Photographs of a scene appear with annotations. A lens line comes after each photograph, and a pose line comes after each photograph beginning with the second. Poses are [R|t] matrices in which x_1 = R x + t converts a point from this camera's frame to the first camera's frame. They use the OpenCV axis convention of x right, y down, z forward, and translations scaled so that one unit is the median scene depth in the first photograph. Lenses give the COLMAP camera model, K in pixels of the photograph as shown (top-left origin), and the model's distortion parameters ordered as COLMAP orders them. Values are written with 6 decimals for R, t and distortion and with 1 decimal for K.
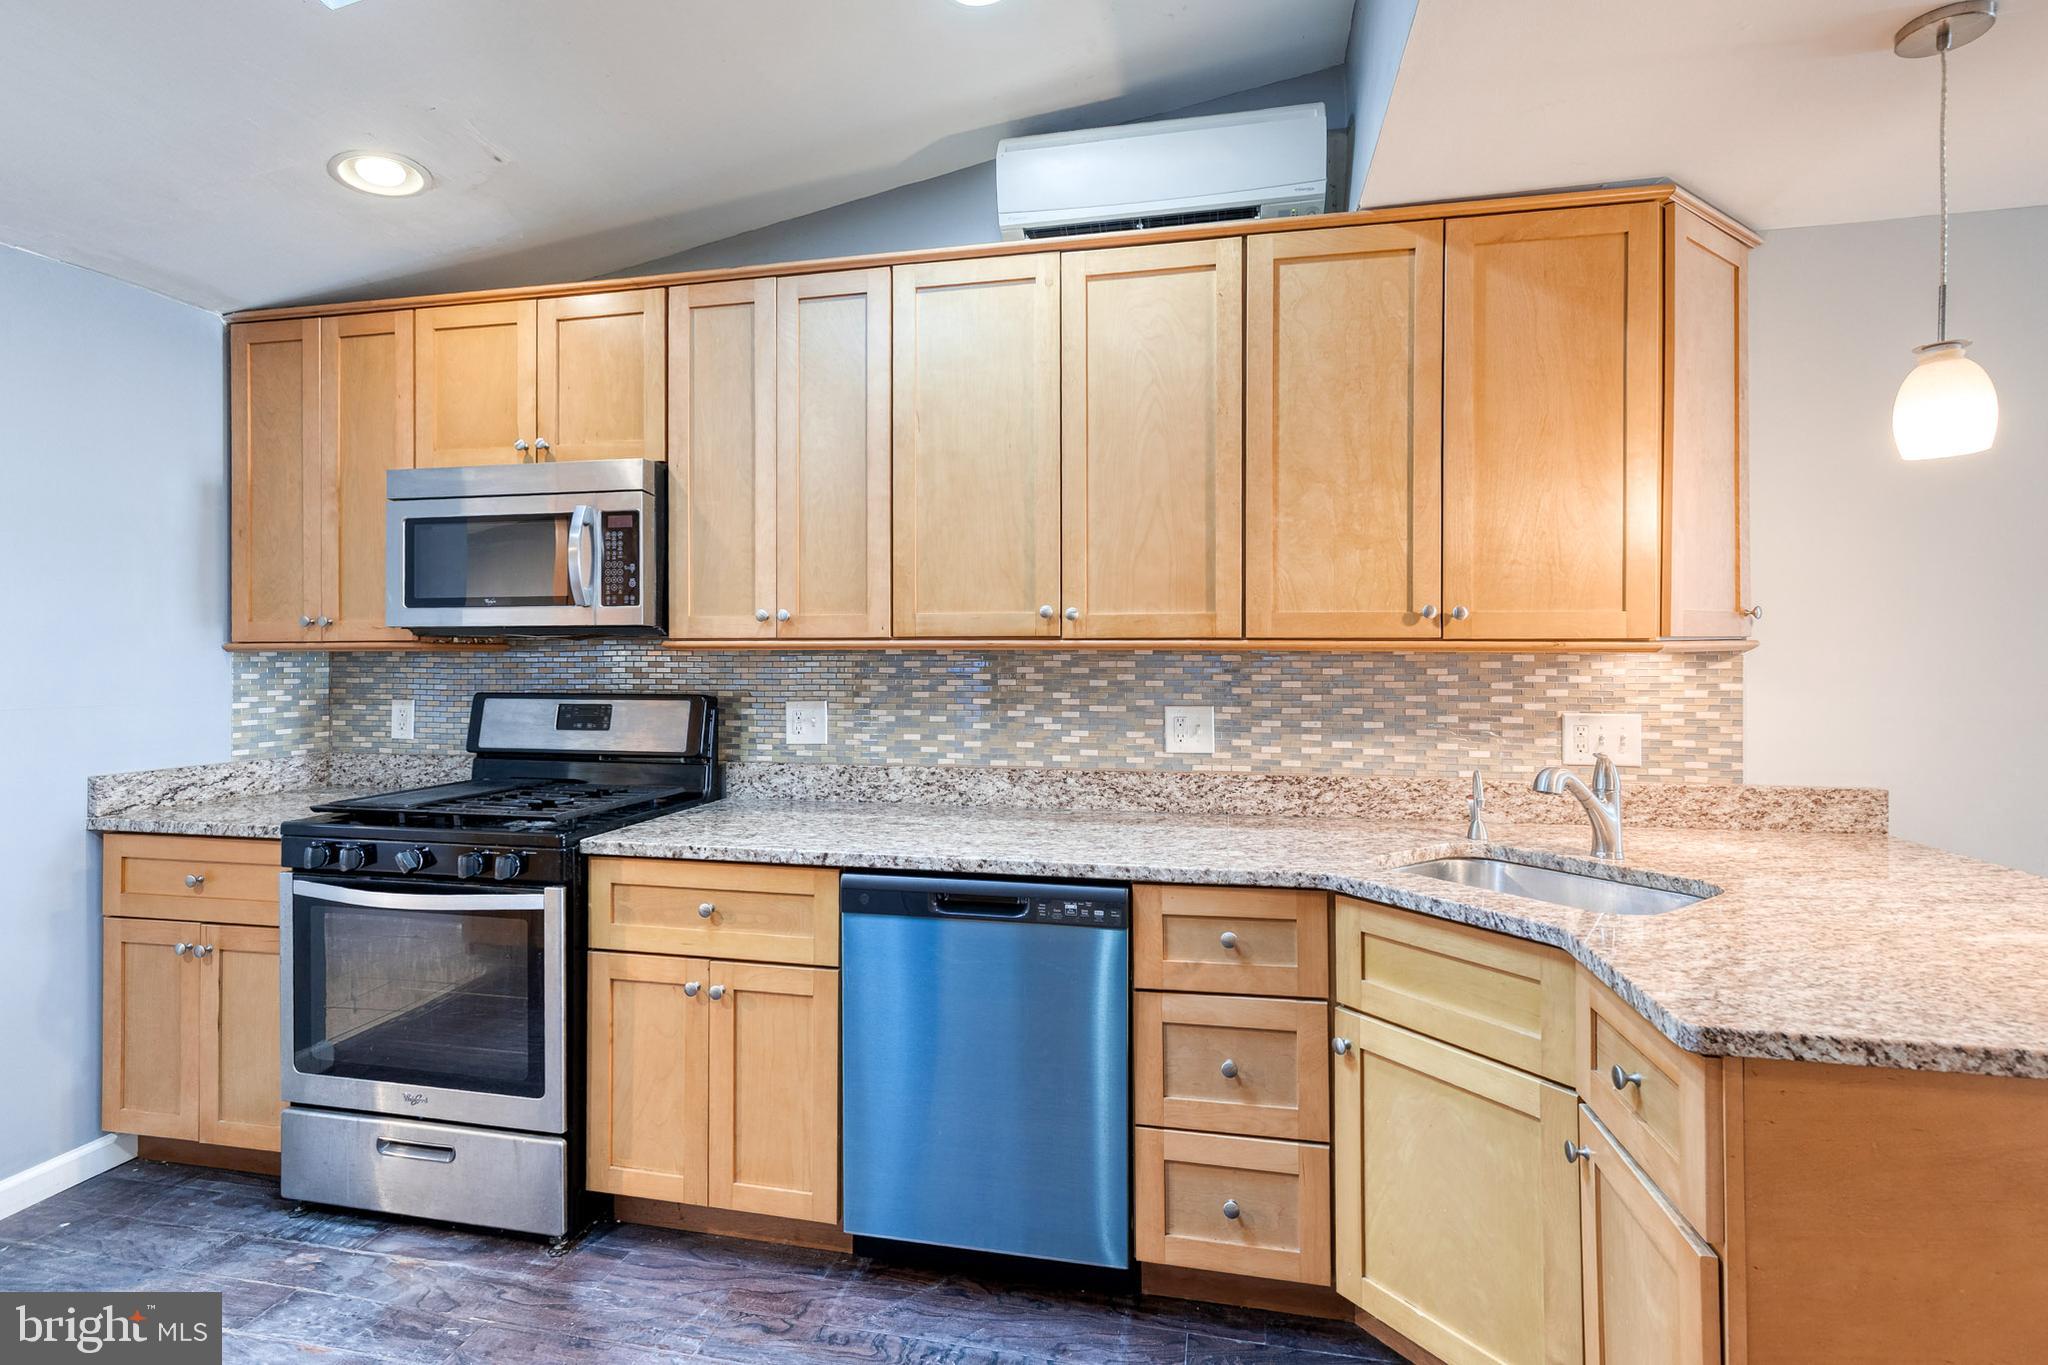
lens RADIAL K [[945.1, 0, 1031.3], [0, 945.1, 652.1], [0, 0, 1]] dist [0.013293, -0.001036]
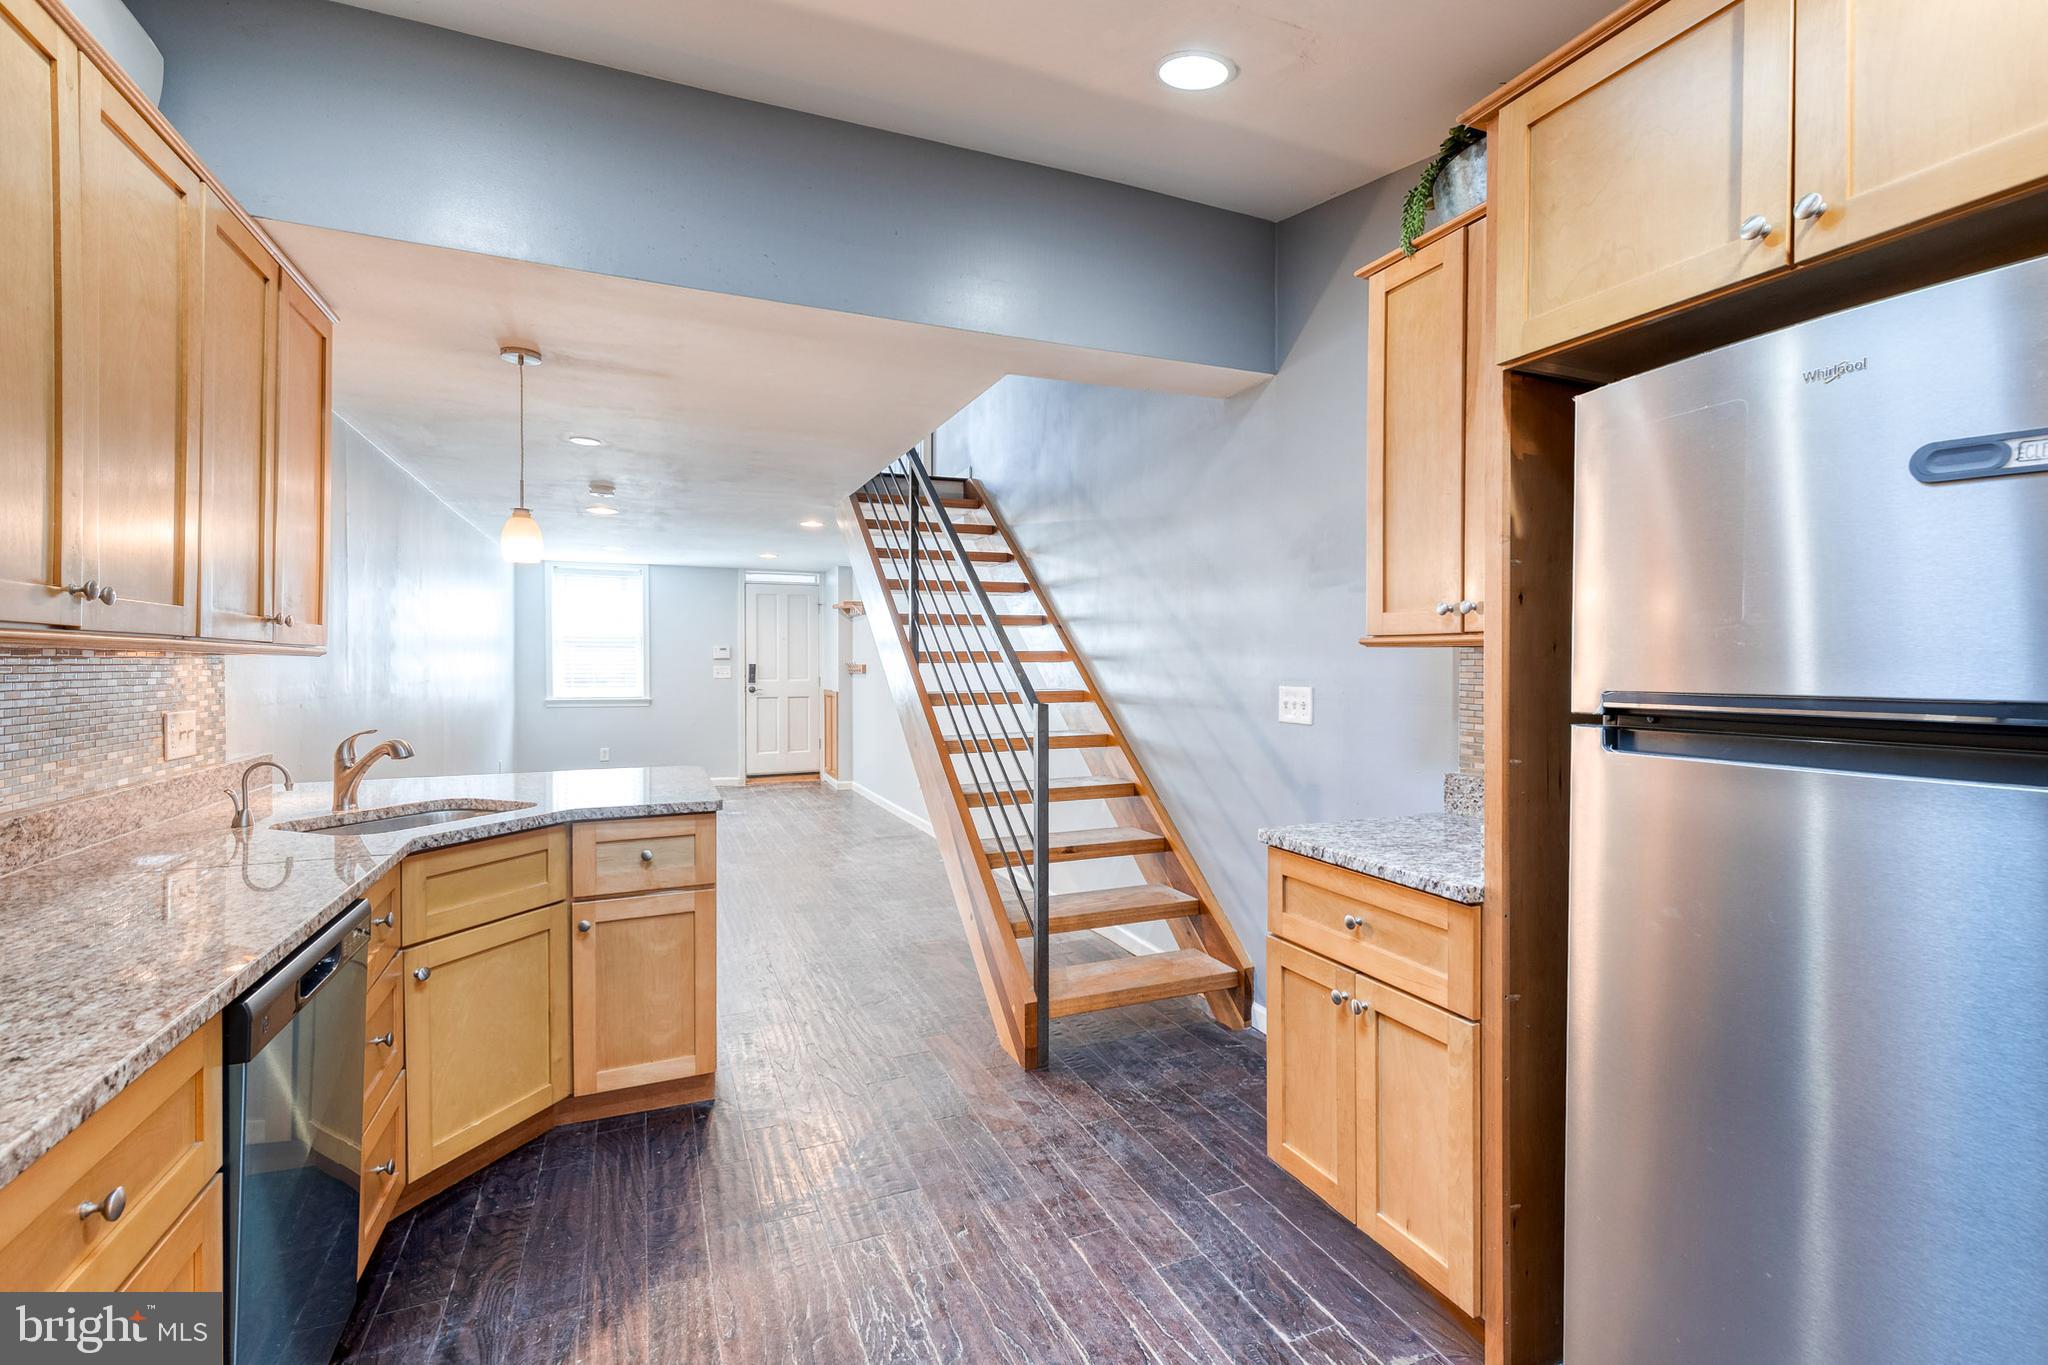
lens RADIAL K [[925.9, 0, 1042.6], [0, 925.9, 667.1], [0, 0, 1]] dist [0.011380, -0.000243]
pose [[-0.573182, -0.002554, 0.819424, -0.853757], [-0.000805, 0.999996, 0.002553, 0.008900], [-0.819428, 0.000803, -0.573182, 0.783013]]
